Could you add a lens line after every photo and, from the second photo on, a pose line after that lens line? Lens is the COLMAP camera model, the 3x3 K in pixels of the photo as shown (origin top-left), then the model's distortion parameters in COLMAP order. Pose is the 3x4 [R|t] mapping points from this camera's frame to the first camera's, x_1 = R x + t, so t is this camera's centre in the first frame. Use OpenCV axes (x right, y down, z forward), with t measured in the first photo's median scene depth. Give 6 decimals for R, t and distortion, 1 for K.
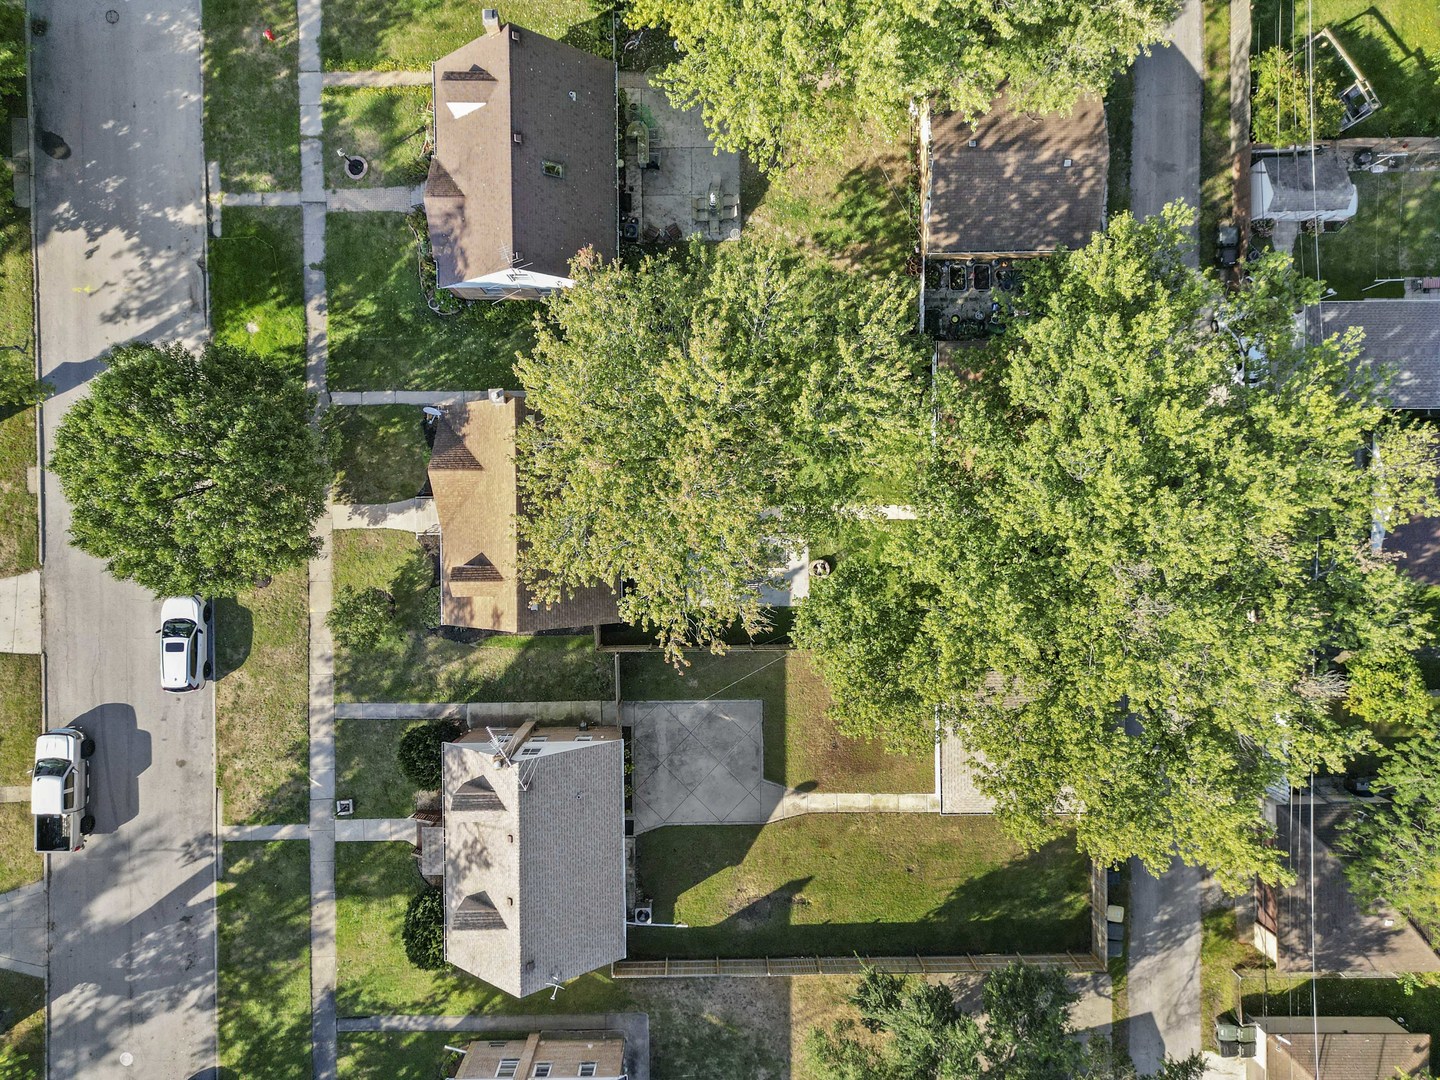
lens RADIAL K [[1012.8, 0, 715.9], [0, 1012.8, 540.2], [0, 0, 1]] dist [0.075687, -0.077432]
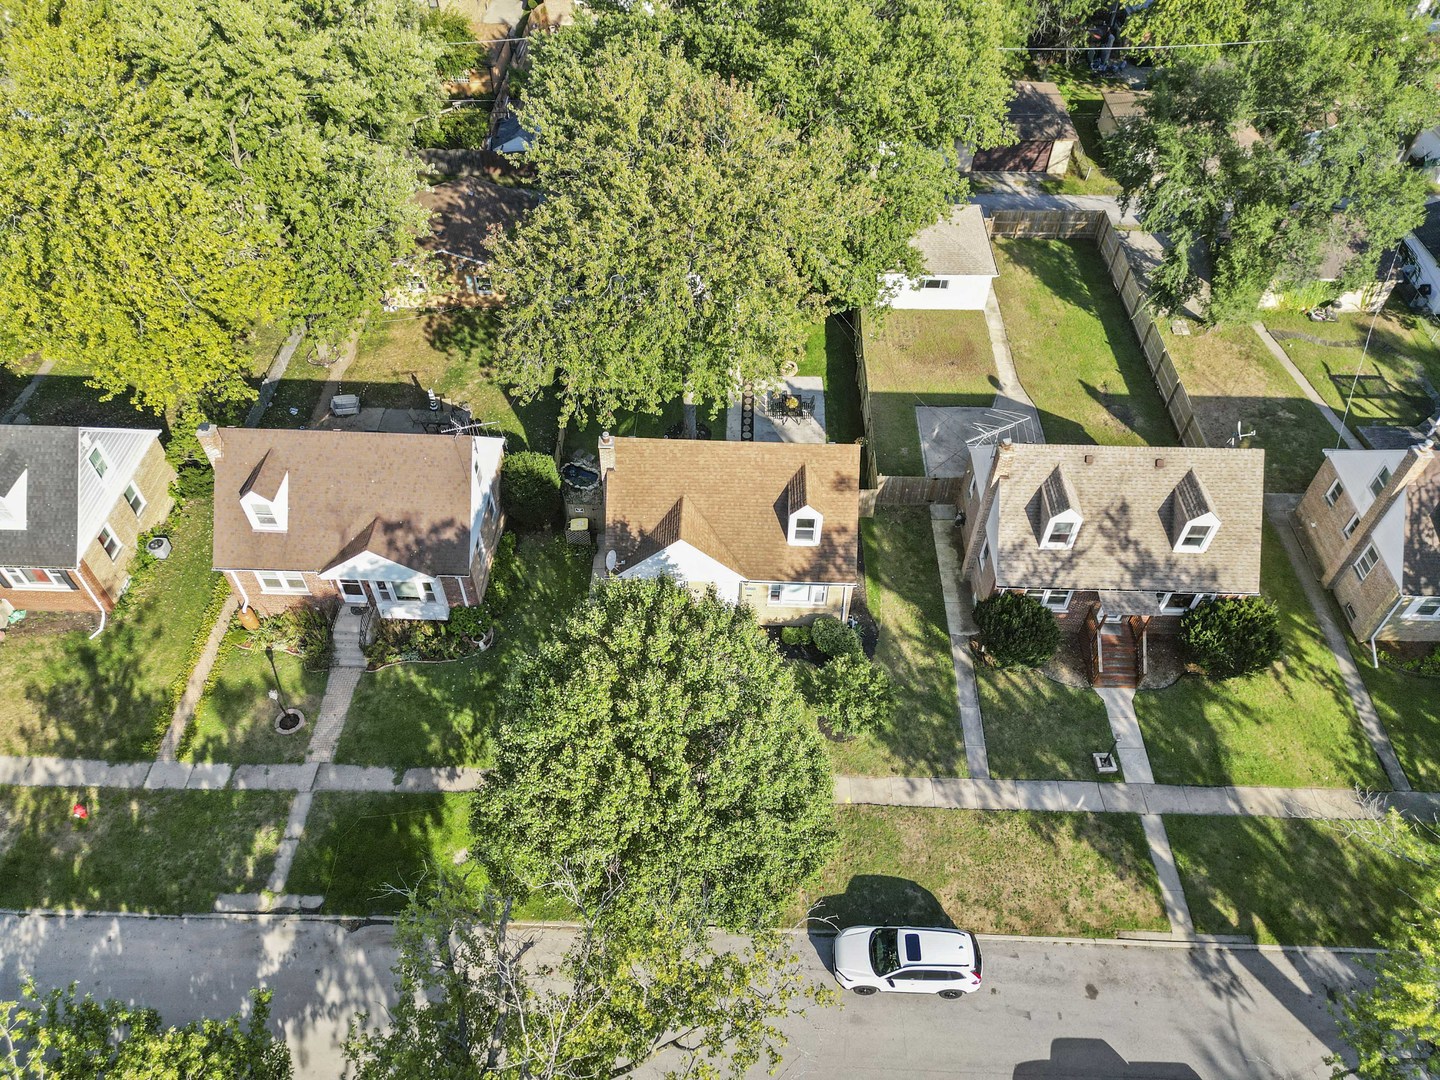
lens RADIAL K [[1012.8, 0, 715.9], [0, 1012.8, 540.2], [0, 0, 1]] dist [0.075687, -0.077432]
pose [[0.039436, -0.745118, 0.665766, -0.755301], [0.999091, 0.018610, -0.038352, -0.003145], [0.016187, 0.666673, 0.745175, 0.314603]]
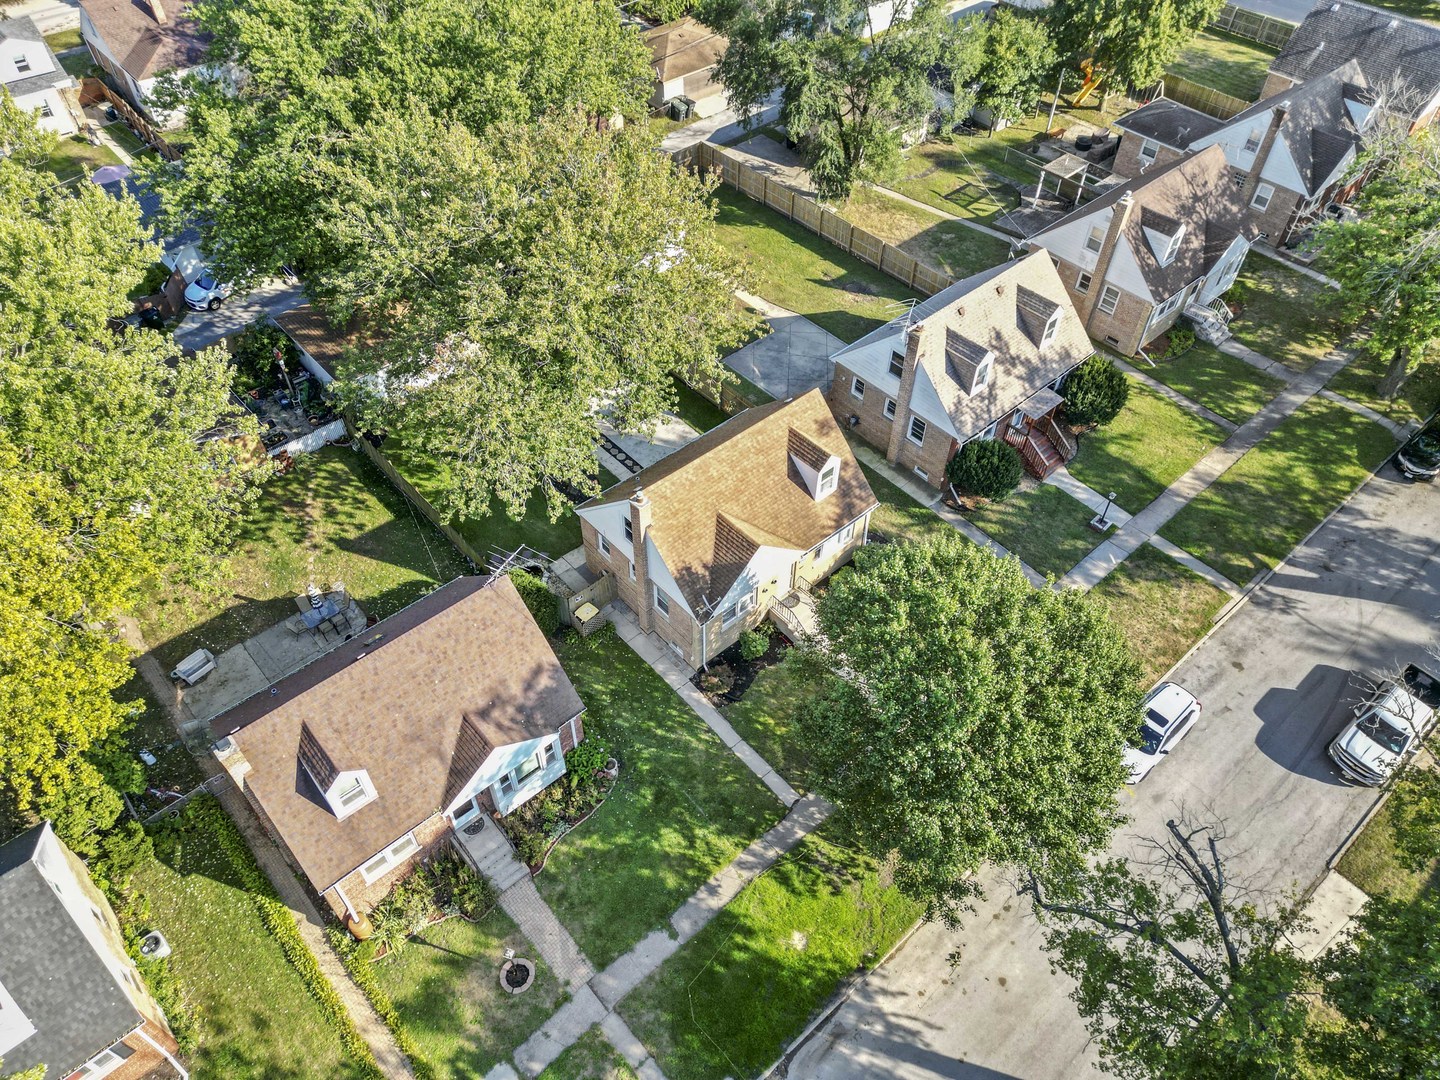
lens RADIAL K [[1012.8, 0, 715.9], [0, 1012.8, 540.2], [0, 0, 1]] dist [0.075687, -0.077432]
pose [[-0.655889, -0.567435, 0.497822, -0.600895], [0.754842, -0.497311, 0.427663, -0.406448], [0.004901, 0.656276, 0.754505, 0.307657]]
